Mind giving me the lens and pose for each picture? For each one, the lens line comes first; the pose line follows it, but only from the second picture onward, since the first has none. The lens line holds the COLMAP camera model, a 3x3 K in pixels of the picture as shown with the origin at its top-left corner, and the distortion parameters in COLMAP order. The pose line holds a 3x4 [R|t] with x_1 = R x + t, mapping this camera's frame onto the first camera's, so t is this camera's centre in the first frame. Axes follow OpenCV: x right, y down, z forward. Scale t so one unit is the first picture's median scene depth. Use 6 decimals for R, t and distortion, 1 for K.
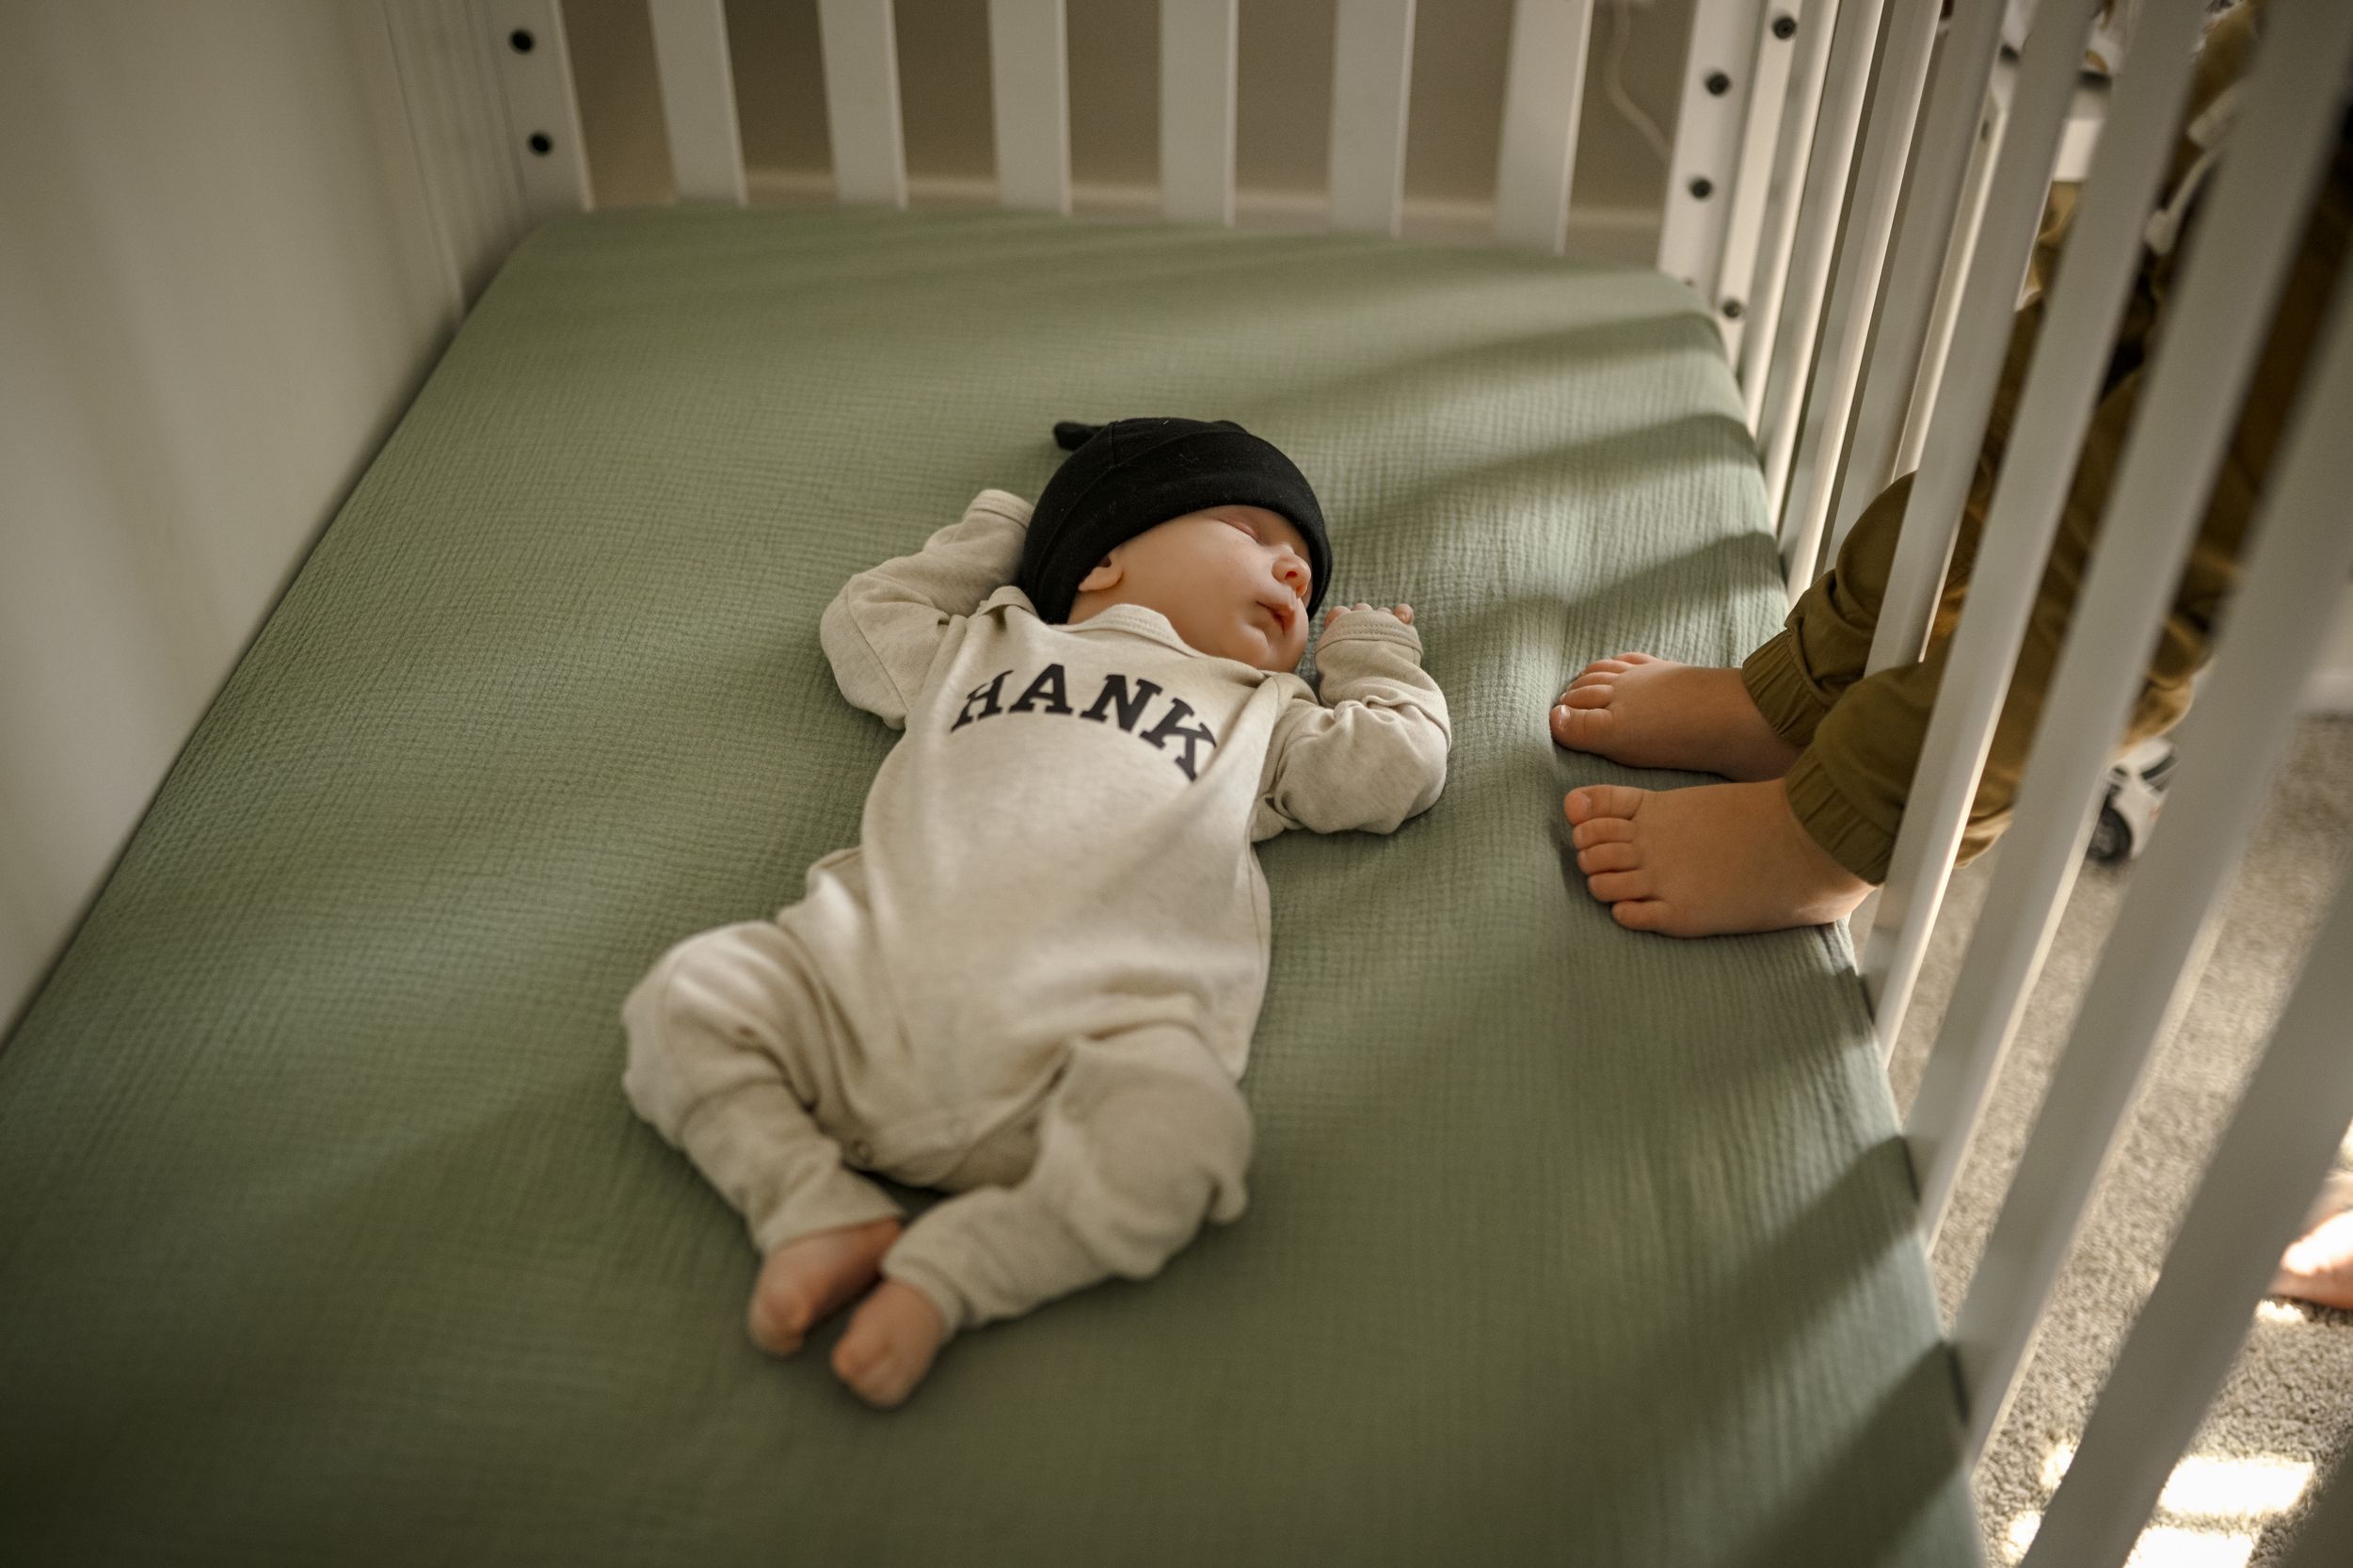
lens RADIAL K [[2339.6, 0, 1196.3], [0, 2339.6, 789.2], [0, 0, 1]] dist [-0.044759, 0.000000]
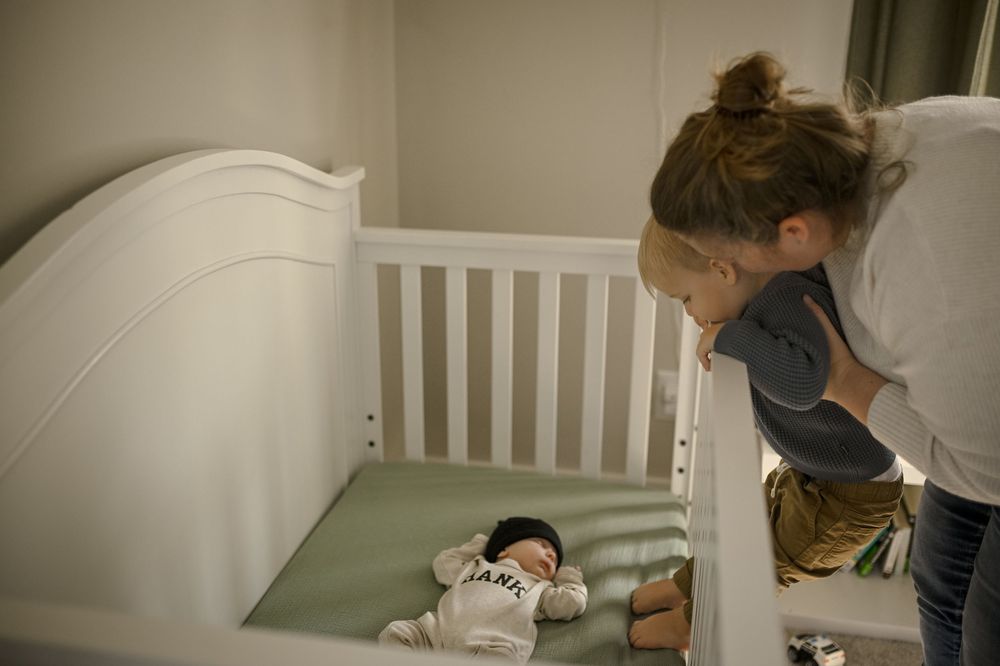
lens RADIAL K [[994.3, 0, 500.4], [0, 994.3, 331.3], [0, 0, 1]] dist [-0.044759, 0.000000]
pose [[0.993267, 0.034223, -0.110679, 0.133666], [-0.074815, 0.918925, -0.387271, 0.224307], [0.088452, 0.392944, 0.915298, -0.728671]]
